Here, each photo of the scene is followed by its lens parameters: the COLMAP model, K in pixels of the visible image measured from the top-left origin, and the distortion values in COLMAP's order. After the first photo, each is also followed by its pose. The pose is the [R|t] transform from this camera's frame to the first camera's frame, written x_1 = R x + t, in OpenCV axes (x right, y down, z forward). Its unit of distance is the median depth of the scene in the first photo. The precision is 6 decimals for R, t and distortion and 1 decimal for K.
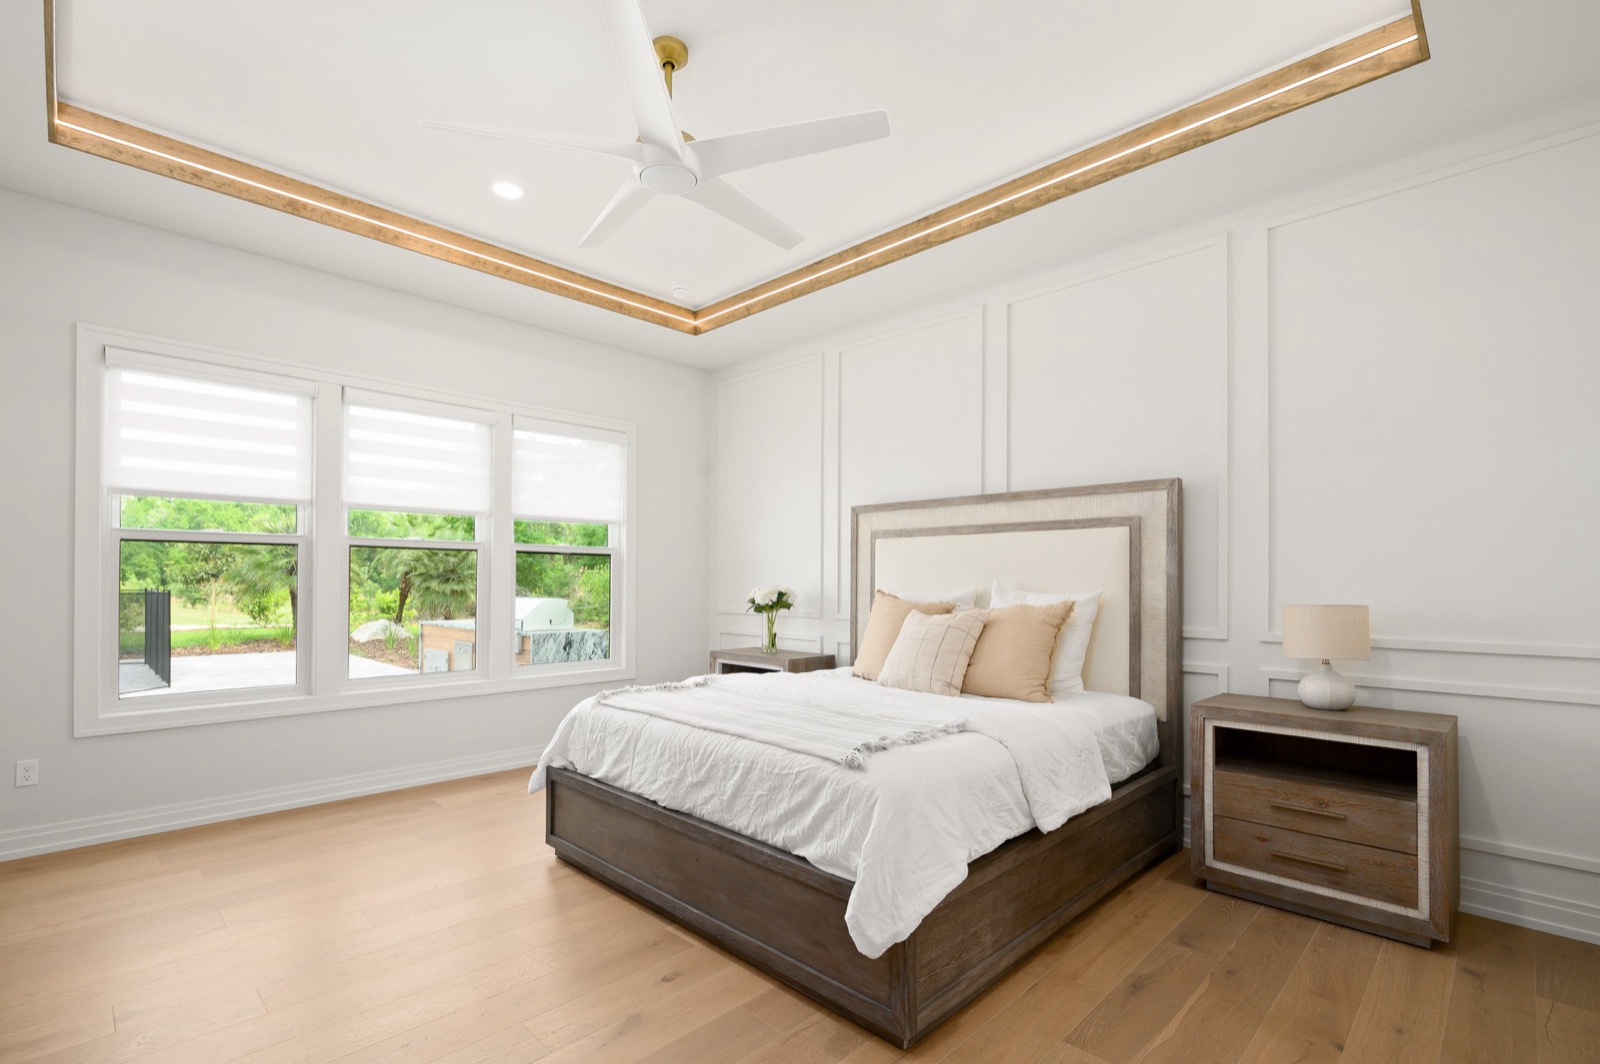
lens RADIAL K [[735.4, 0, 800.7], [0, 735.4, 566.0], [0, 0, 1]] dist [0.021406, -0.015321]
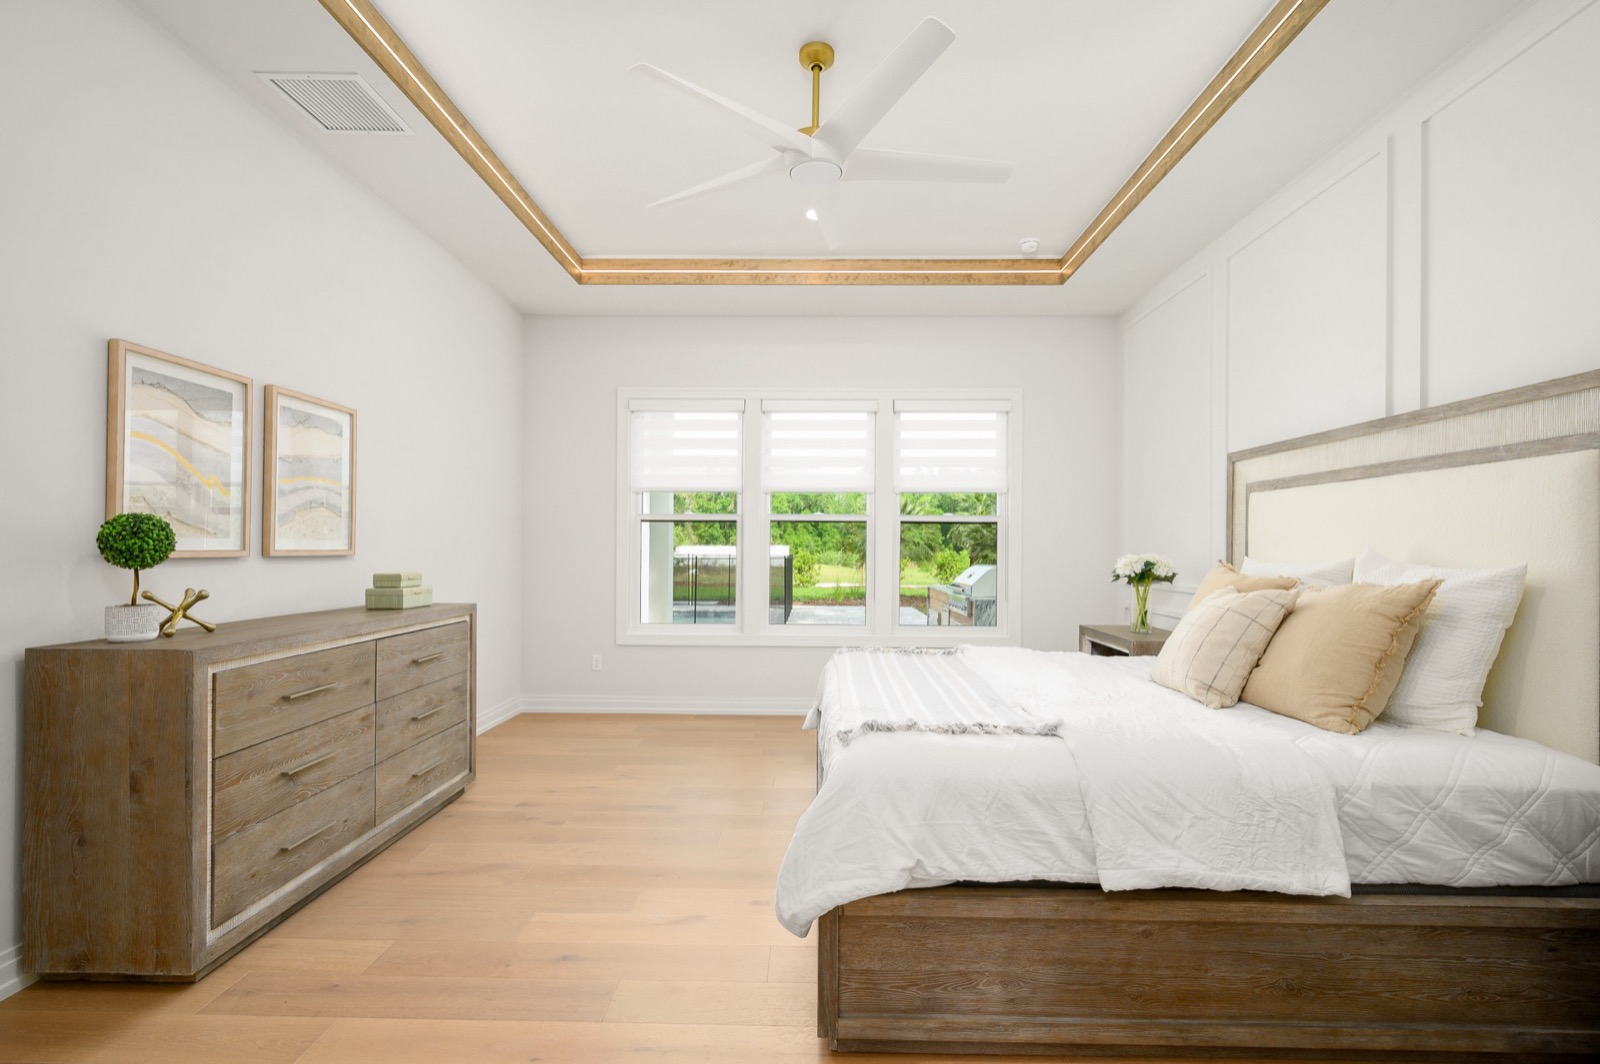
lens RADIAL K [[729.3, 0, 800.0], [0, 729.3, 532.0], [0, 0, 1]] dist [0.000689, -0.000992]
pose [[0.687630, -0.014990, -0.725906, 0.412893], [0.010350, 0.999888, -0.010843, 0.008157], [0.725987, -0.000057, 0.687708, 0.181957]]
